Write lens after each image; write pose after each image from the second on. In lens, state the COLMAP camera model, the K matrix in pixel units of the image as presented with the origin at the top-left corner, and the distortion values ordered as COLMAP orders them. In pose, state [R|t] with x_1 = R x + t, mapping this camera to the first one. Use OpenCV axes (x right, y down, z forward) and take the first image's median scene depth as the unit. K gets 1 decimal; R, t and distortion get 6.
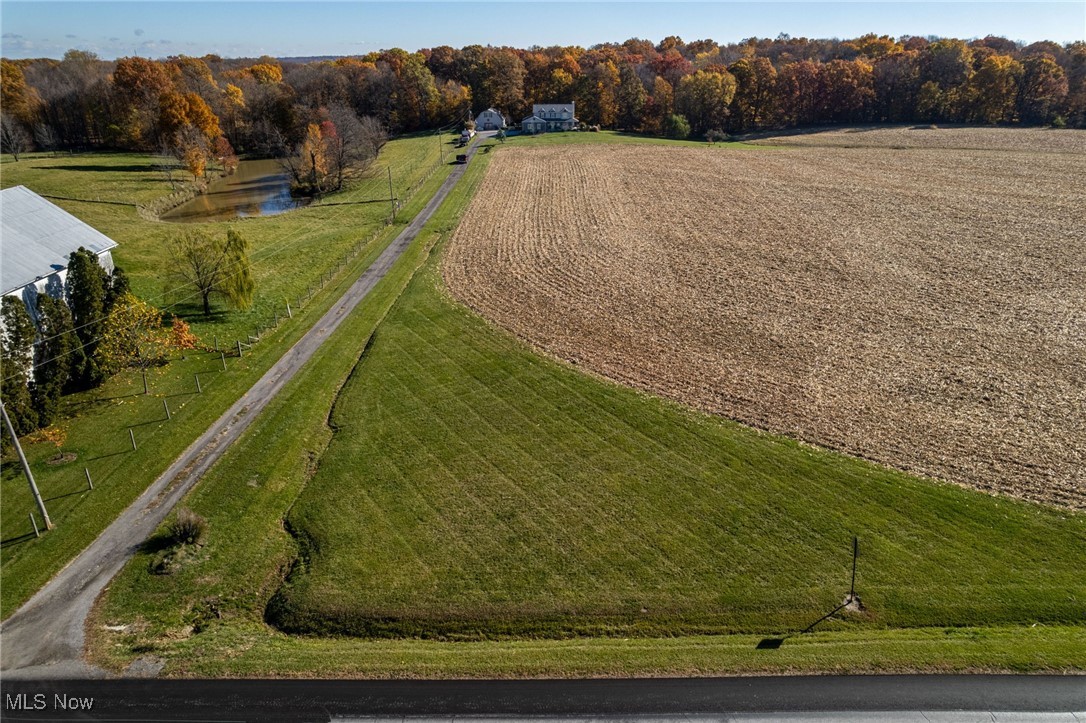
lens RADIAL K [[700.0, 0, 543.0], [0, 700.0, 361.5], [0, 0, 1]] dist [-0.080767, 0.075832]
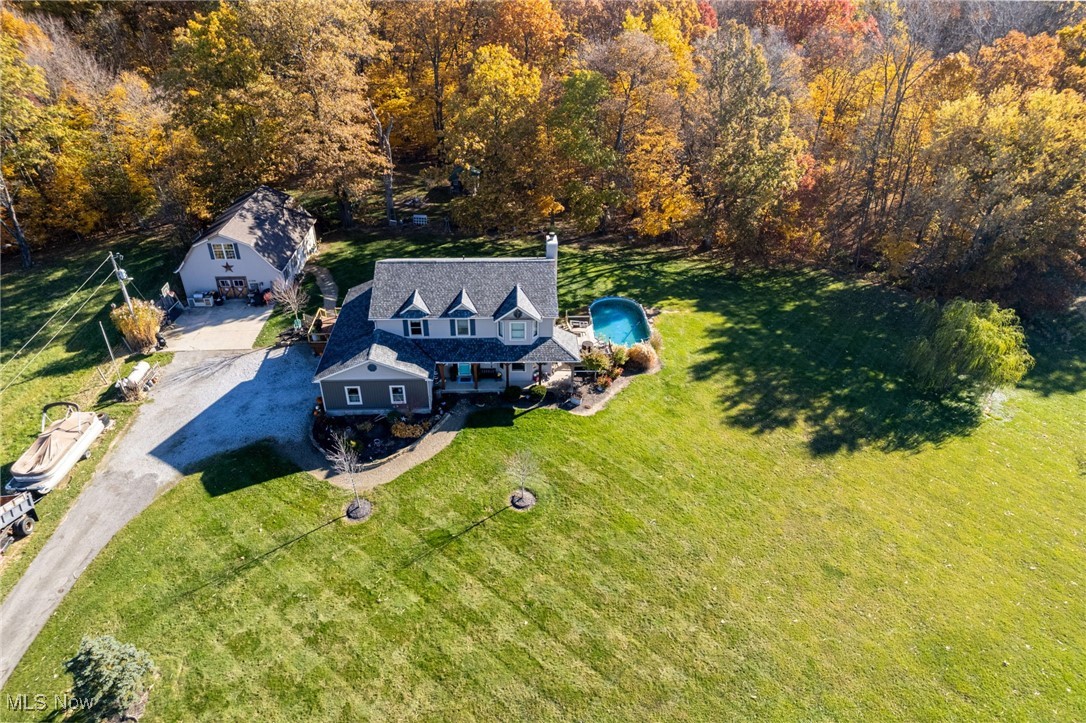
lens RADIAL K [[700.0, 0, 543.0], [0, 700.0, 361.5], [0, 0, 1]] dist [-0.080767, 0.075832]
pose [[0.997884, -0.016874, 0.062784, 0.023235], [0.006336, 0.986372, 0.164410, -0.345287], [-0.064702, -0.163665, 0.984392, 0.705603]]
